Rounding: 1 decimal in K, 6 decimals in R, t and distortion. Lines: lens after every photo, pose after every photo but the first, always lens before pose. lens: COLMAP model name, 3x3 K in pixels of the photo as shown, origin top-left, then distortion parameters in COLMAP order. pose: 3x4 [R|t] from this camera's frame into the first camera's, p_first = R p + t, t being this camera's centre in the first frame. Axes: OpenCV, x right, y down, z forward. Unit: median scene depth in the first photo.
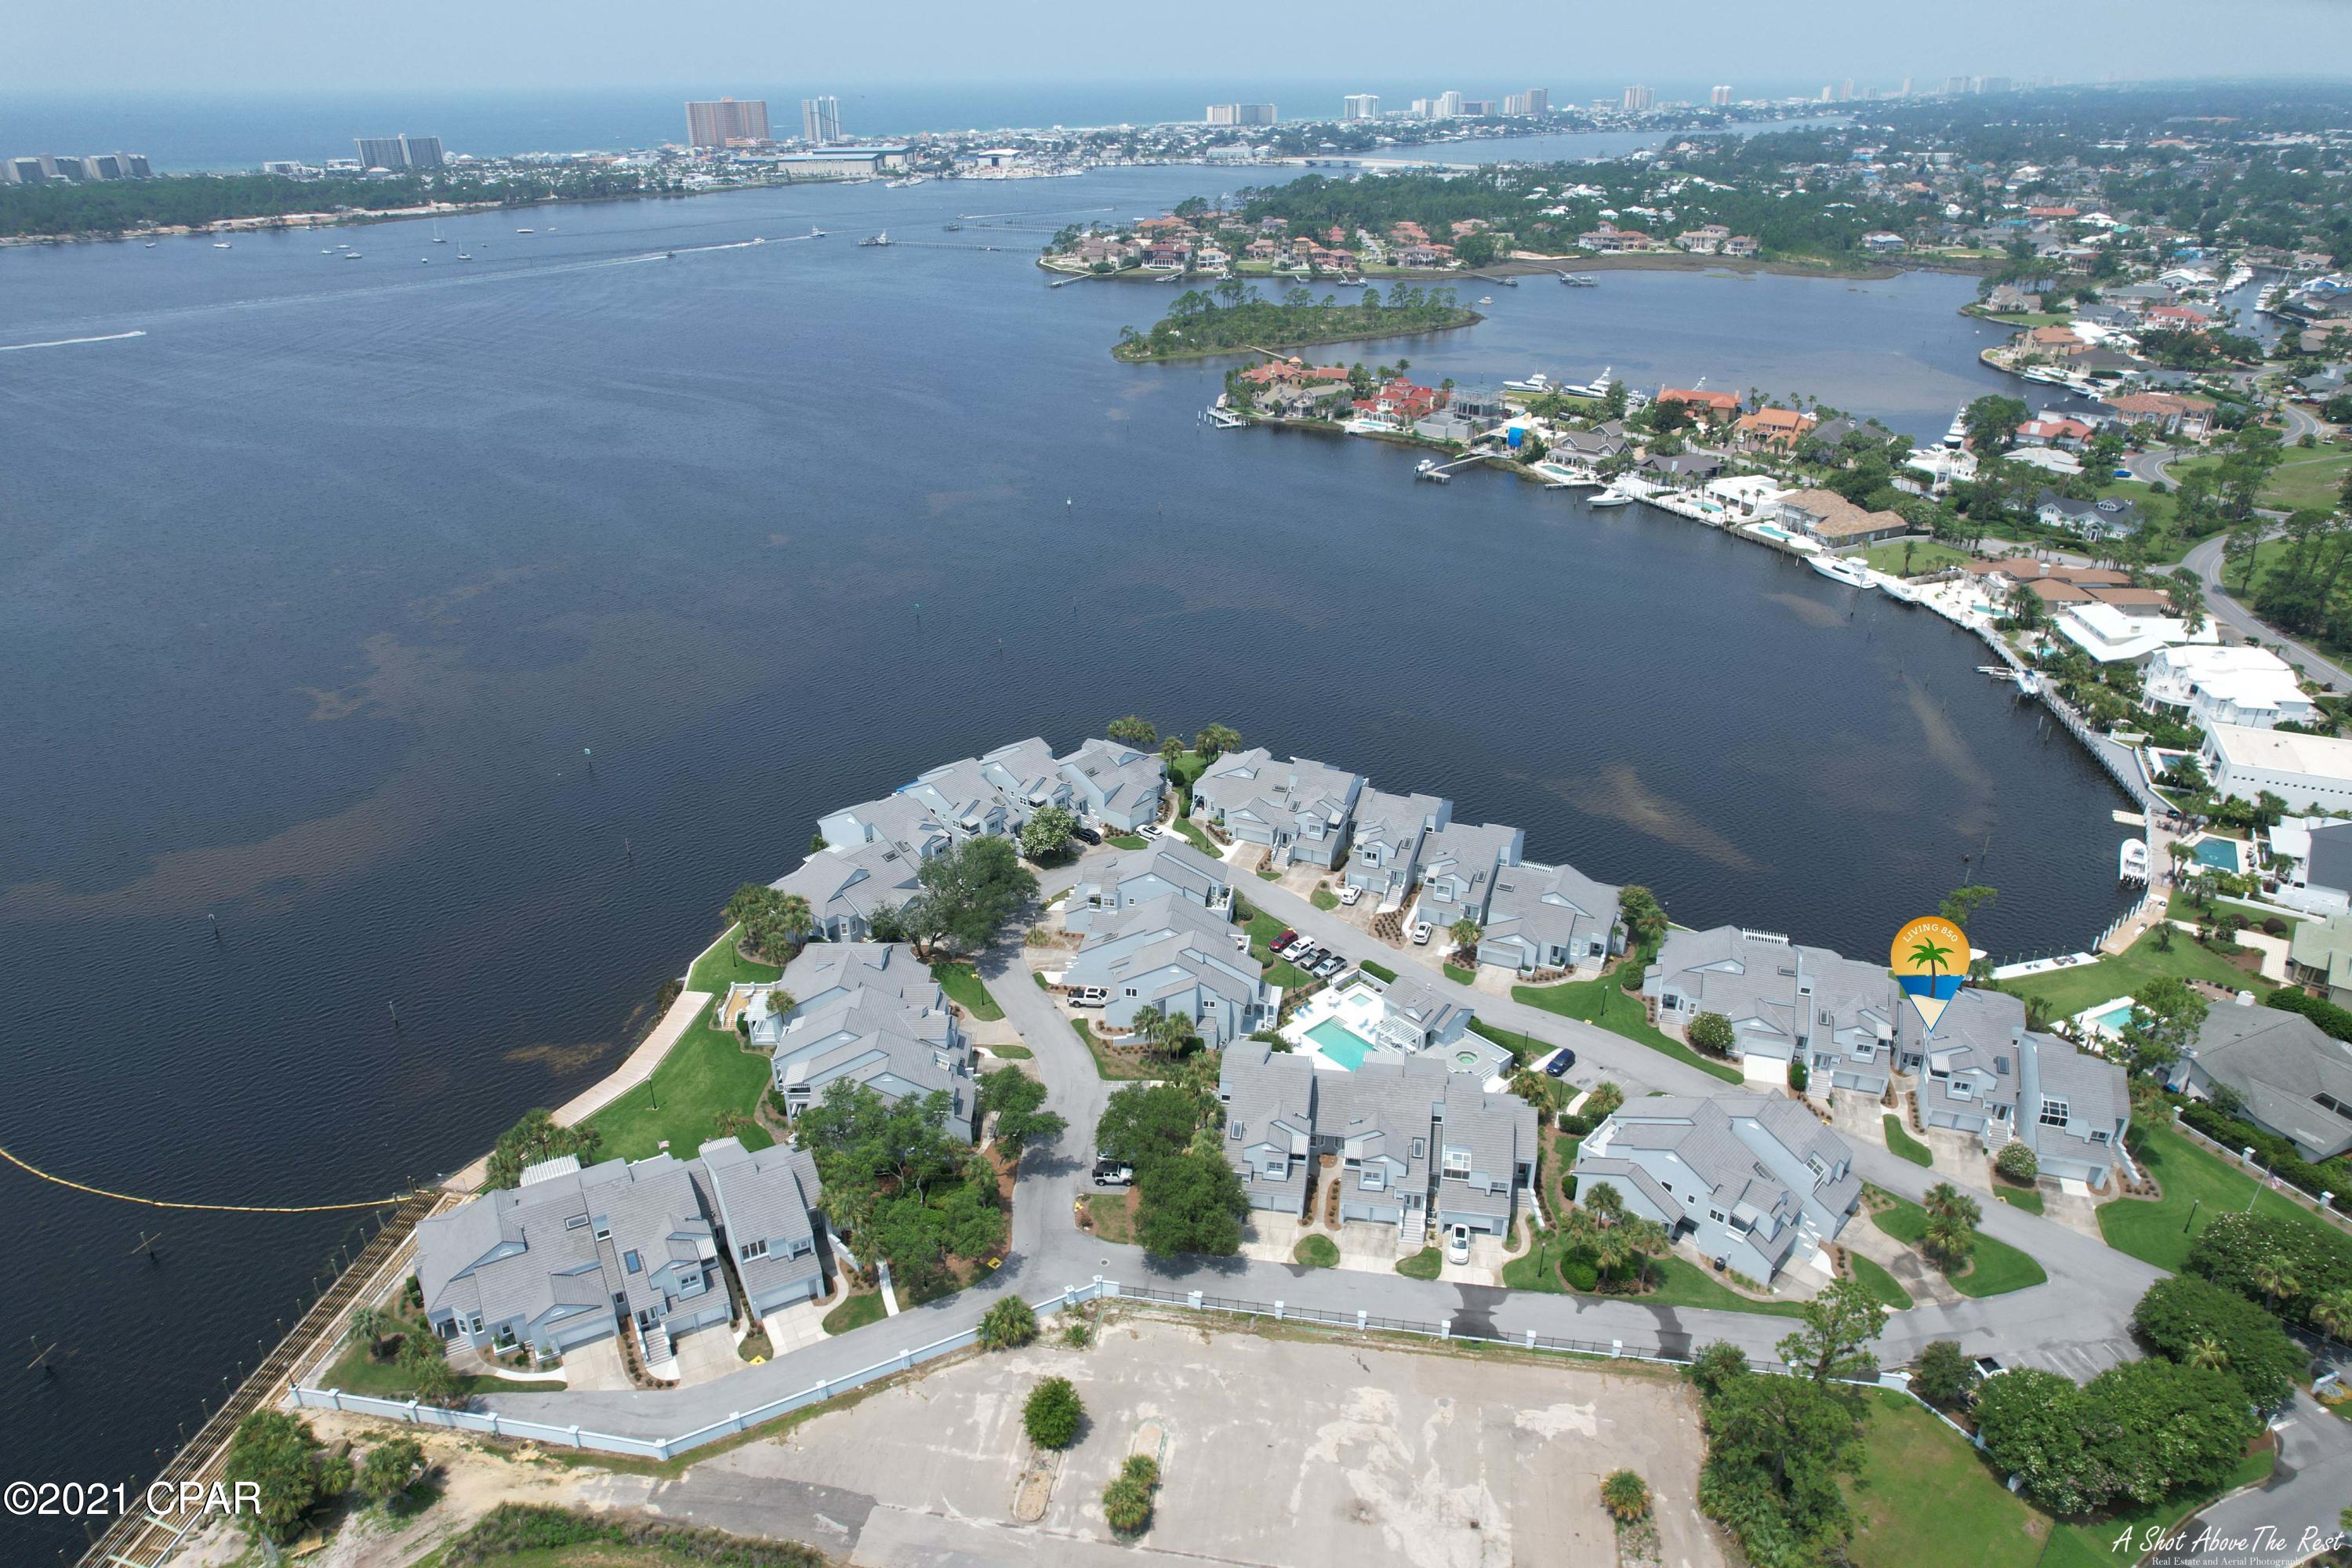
lens RADIAL K [[1501.8, 0, 1174.8], [0, 1501.8, 801.0], [0, 0, 1]] dist [-0.076877, 0.071942]
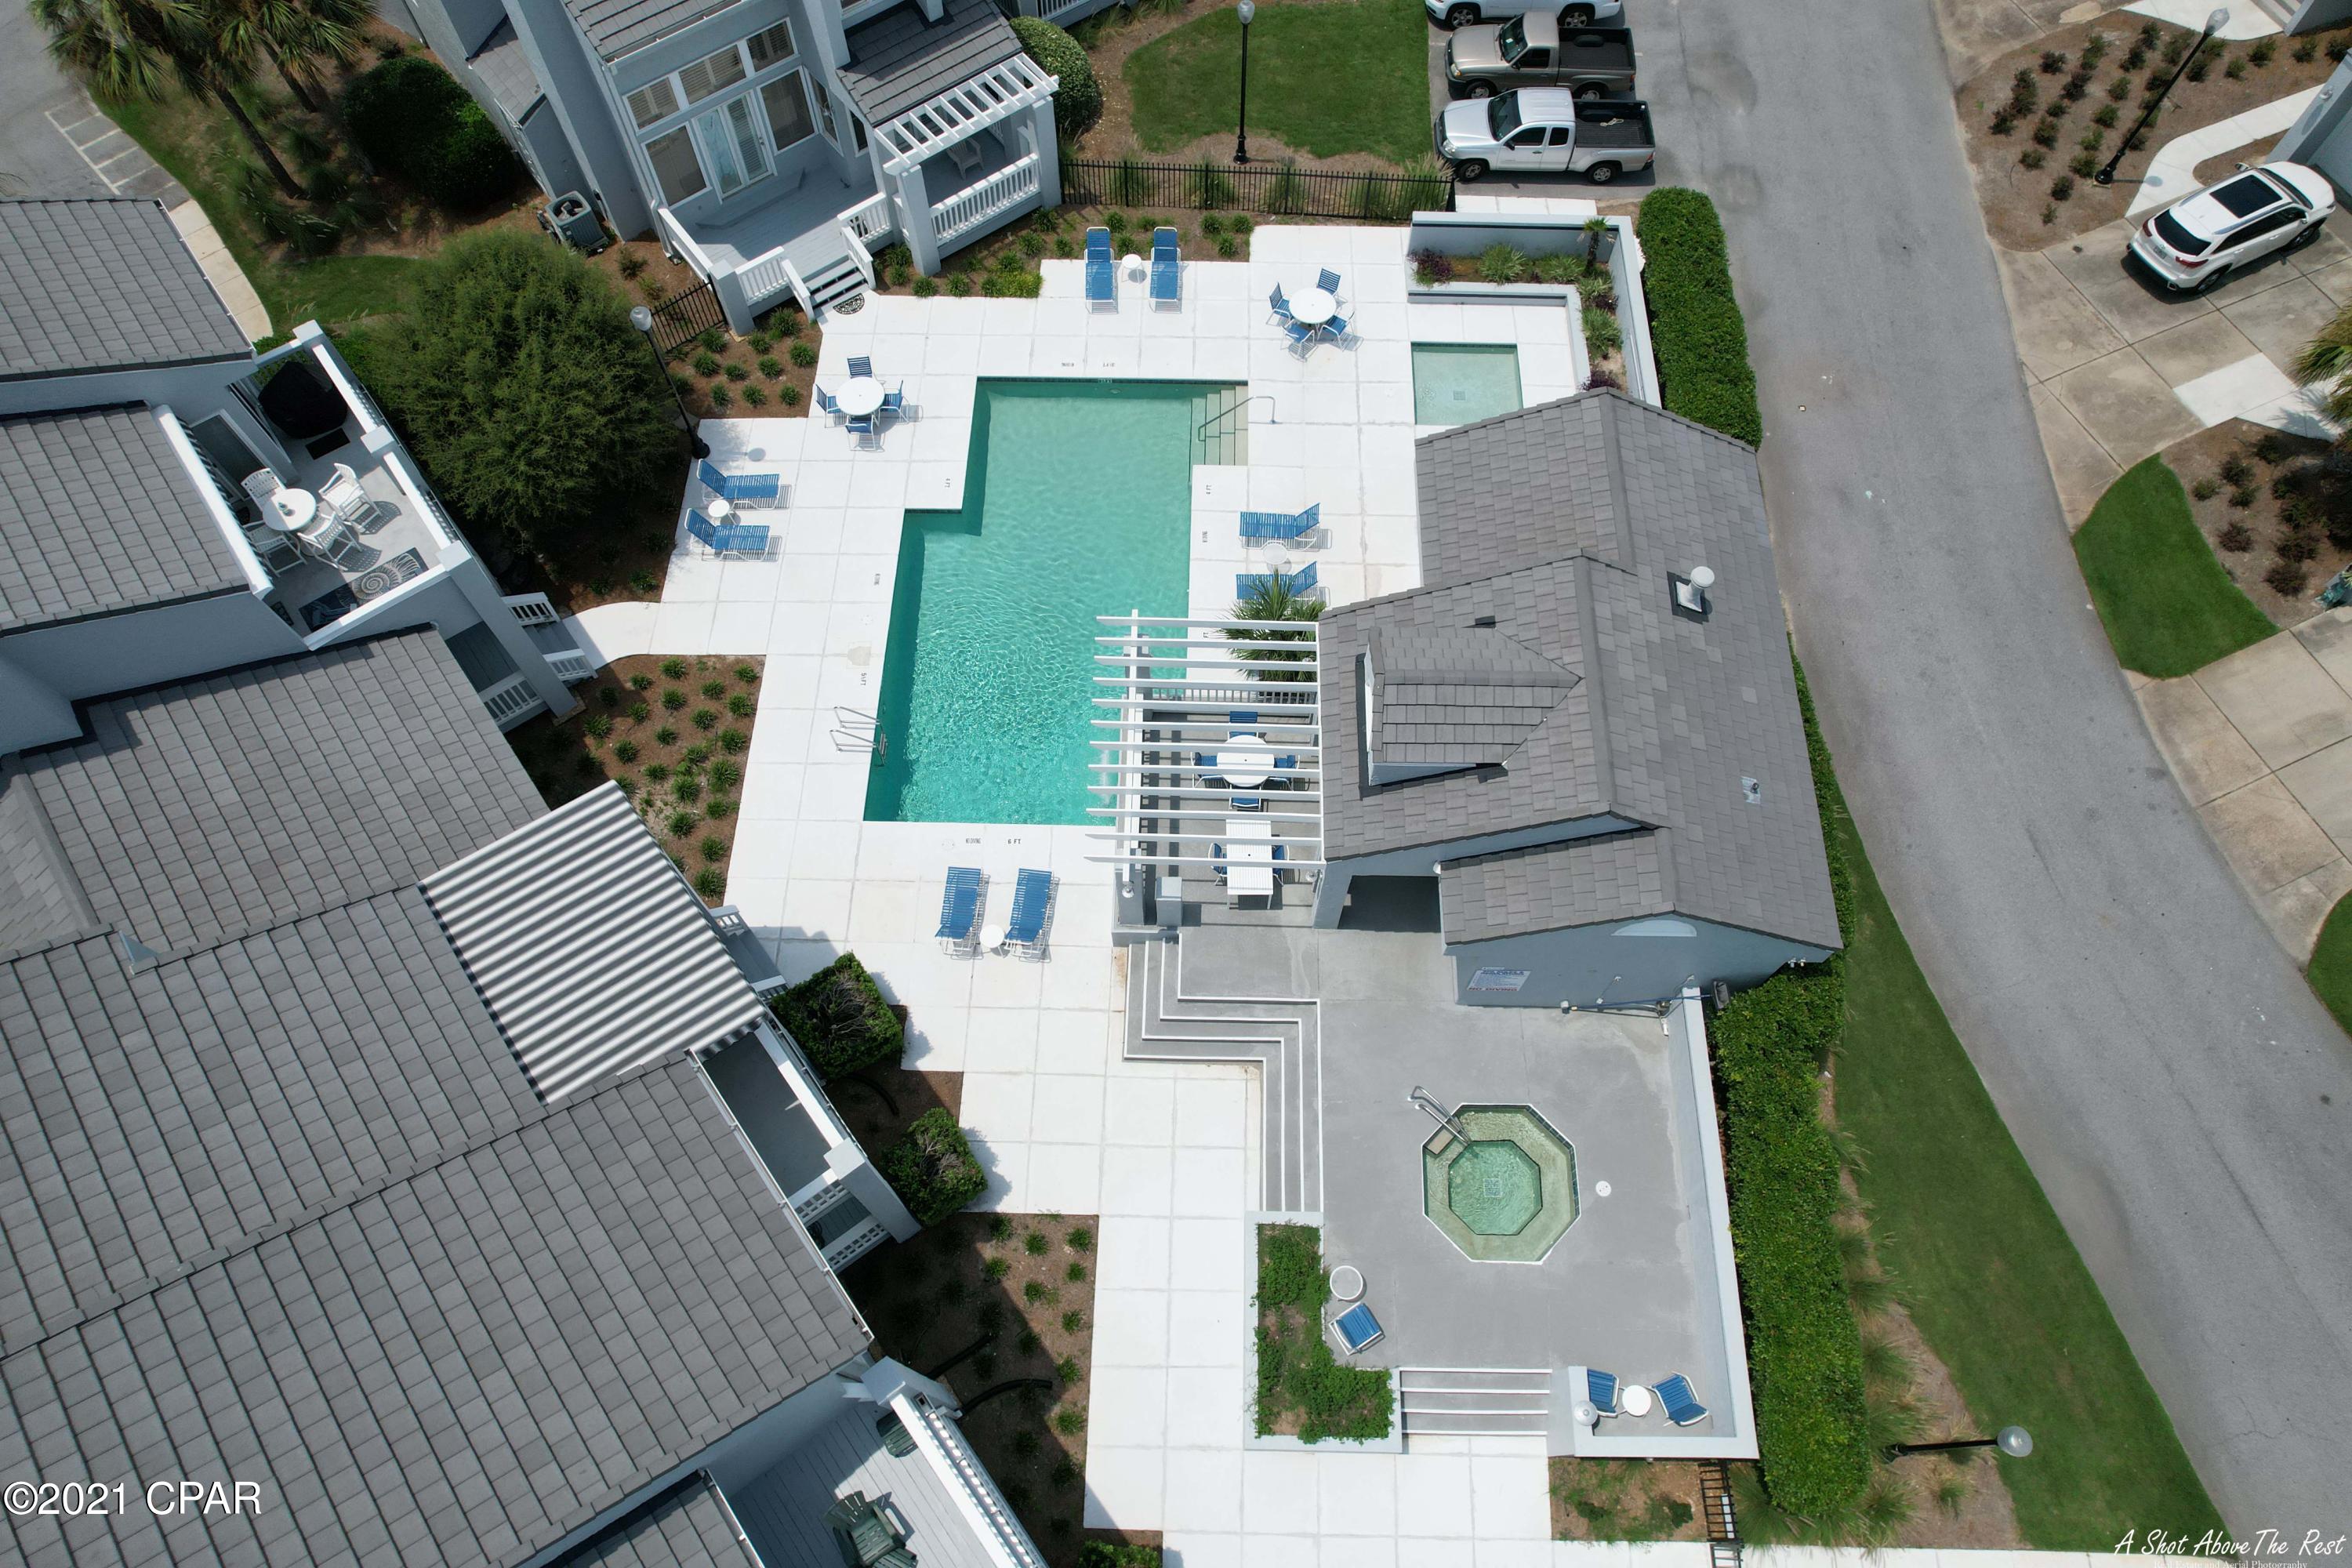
lens RADIAL K [[1501.8, 0, 1178.4], [0, 1501.8, 786.1], [0, 0, 1]] dist [-0.076877, 0.071942]
pose [[0.727360, 0.614738, -0.305032, 0.161676], [-0.303594, 0.686870, 0.660334, 0.054916], [0.615449, -0.387695, 0.686232, 0.754388]]
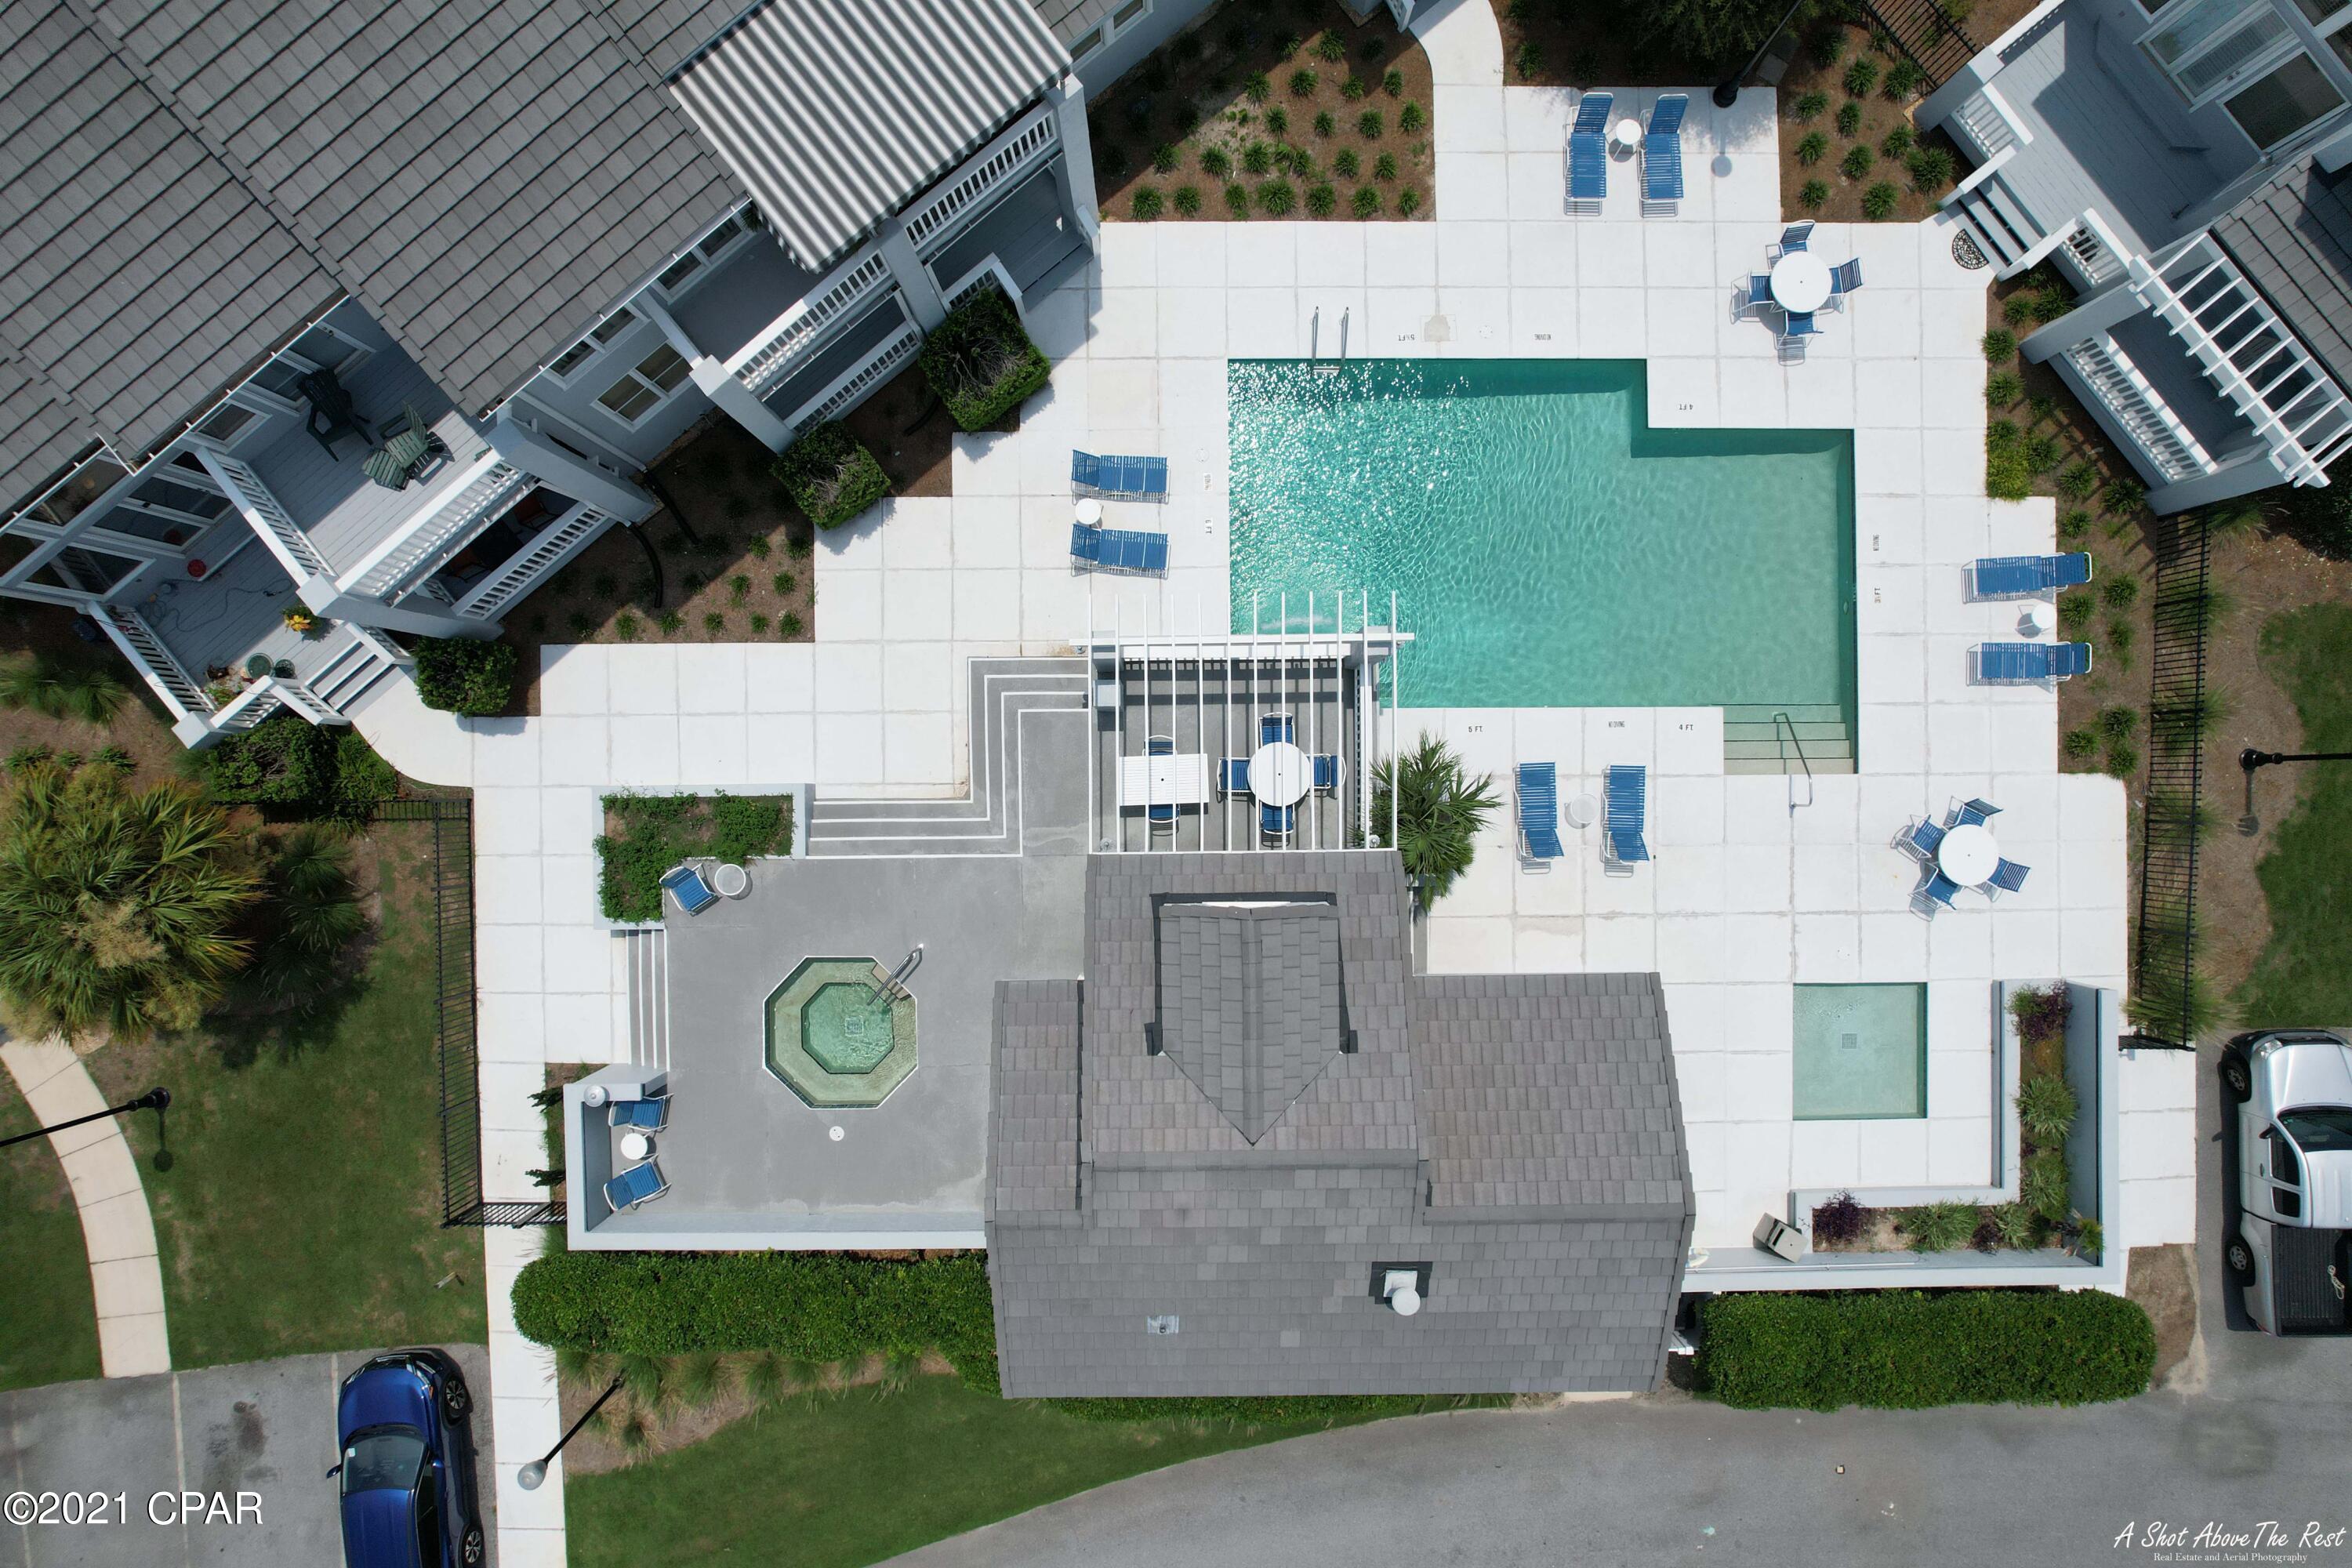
lens RADIAL K [[1501.8, 0, 1152.8], [0, 1501.8, 799.2], [0, 0, 1]] dist [-0.076877, 0.071942]
pose [[-0.661143, 0.750233, 0.006310, 0.132884], [-0.336509, -0.304045, 0.891245, 0.037097], [0.670560, 0.587117, 0.453478, 0.788931]]
